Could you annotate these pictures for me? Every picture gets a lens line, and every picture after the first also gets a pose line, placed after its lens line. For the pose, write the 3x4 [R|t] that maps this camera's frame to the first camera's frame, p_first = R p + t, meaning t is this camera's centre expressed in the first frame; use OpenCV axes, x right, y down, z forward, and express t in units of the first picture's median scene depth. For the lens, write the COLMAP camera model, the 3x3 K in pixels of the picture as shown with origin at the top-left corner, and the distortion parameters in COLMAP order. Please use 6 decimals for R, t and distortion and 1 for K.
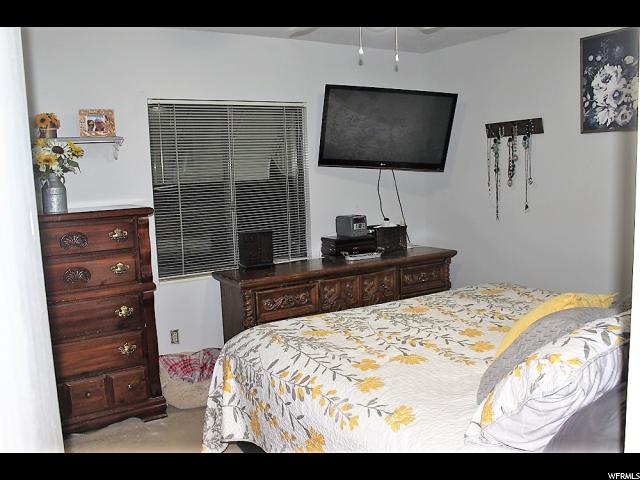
lens RADIAL K [[574.1, 0, 320.0], [0, 574.1, 240.0], [0, 0, 1]] dist [0.000105, 0.000130]
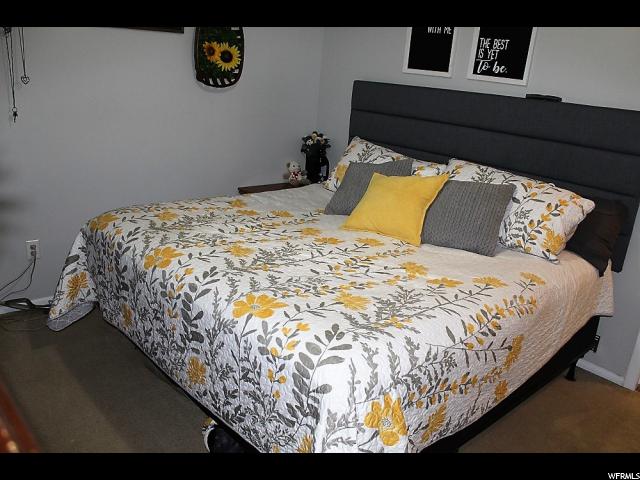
lens RADIAL K [[556.7, 0, 320.0], [0, 556.7, 240.0], [0, 0, 1]] dist [-0.076643, 0.002797]
pose [[-0.197196, -0.274228, 0.941229, -0.718827], [0.058477, 0.955082, 0.290516, -0.140036], [-0.978618, 0.112329, -0.172302, 1.269218]]
